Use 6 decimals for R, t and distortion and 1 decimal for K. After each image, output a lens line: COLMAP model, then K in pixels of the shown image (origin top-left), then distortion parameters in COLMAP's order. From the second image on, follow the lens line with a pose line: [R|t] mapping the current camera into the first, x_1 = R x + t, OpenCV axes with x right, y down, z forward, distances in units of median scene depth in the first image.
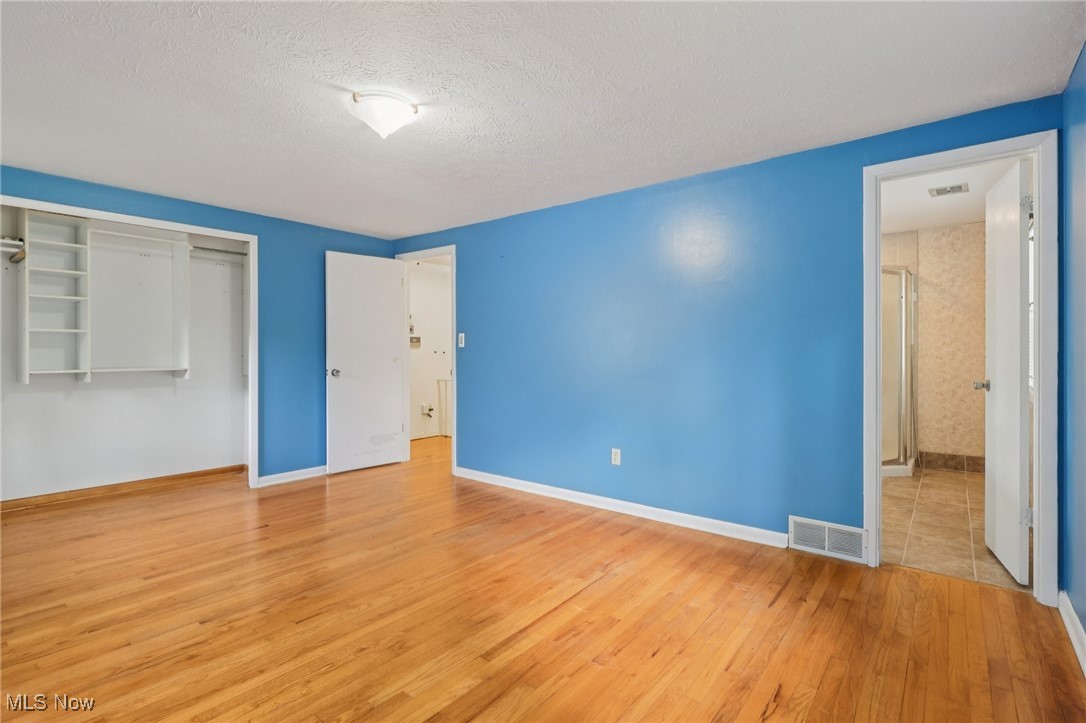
lens RADIAL K [[518.3, 0, 539.5], [0, 518.3, 355.8], [0, 0, 1]] dist [-0.003404, 0.000854]
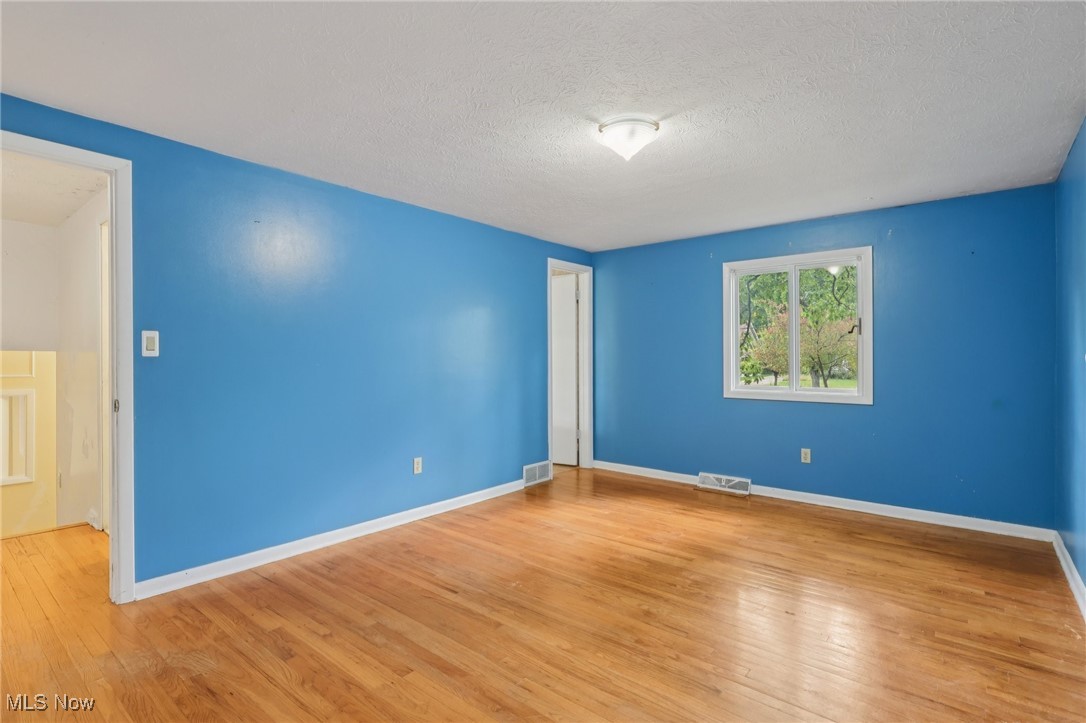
lens RADIAL K [[518.3, 0, 540.5], [0, 518.3, 358.1], [0, 0, 1]] dist [-0.003404, 0.000854]
pose [[0.019441, 0.000529, 0.999811, -1.261253], [0.010716, 0.999942, -0.000738, -0.019391], [-0.999754, 0.010728, 0.019434, 1.071588]]
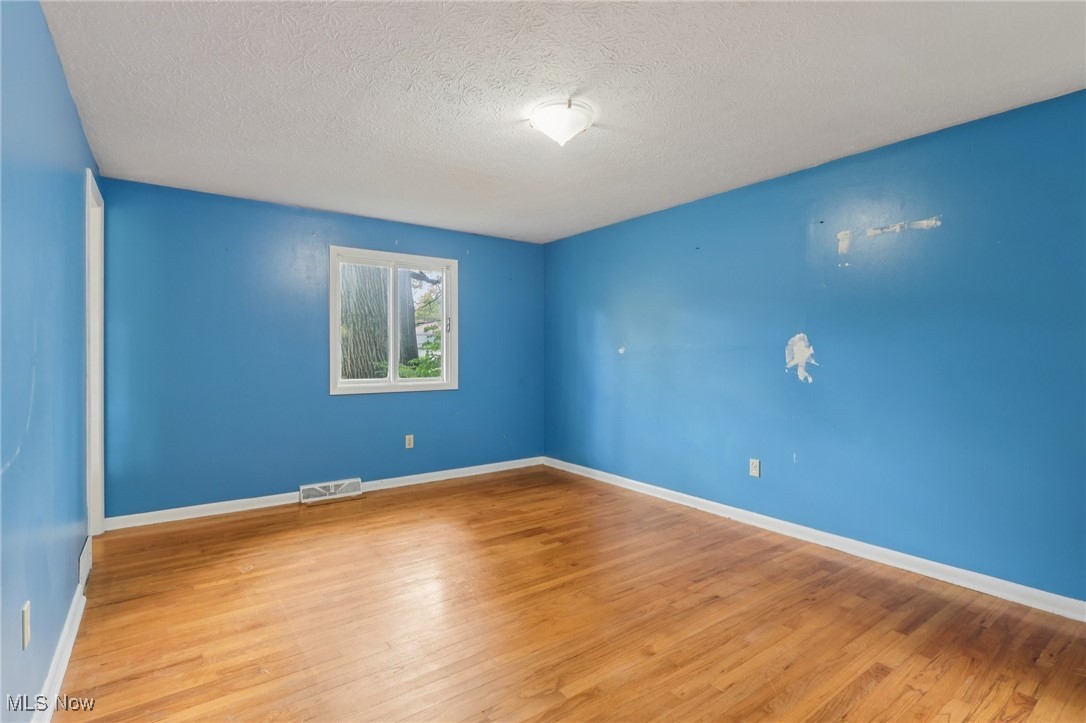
lens RADIAL K [[518.3, 0, 526.9], [0, 518.3, 355.0], [0, 0, 1]] dist [-0.003404, 0.000854]
pose [[-0.961224, -0.001326, 0.275765, -0.481807], [0.002990, 0.999880, 0.015232, -0.025125], [-0.275752, 0.015466, -0.961104, 1.853790]]
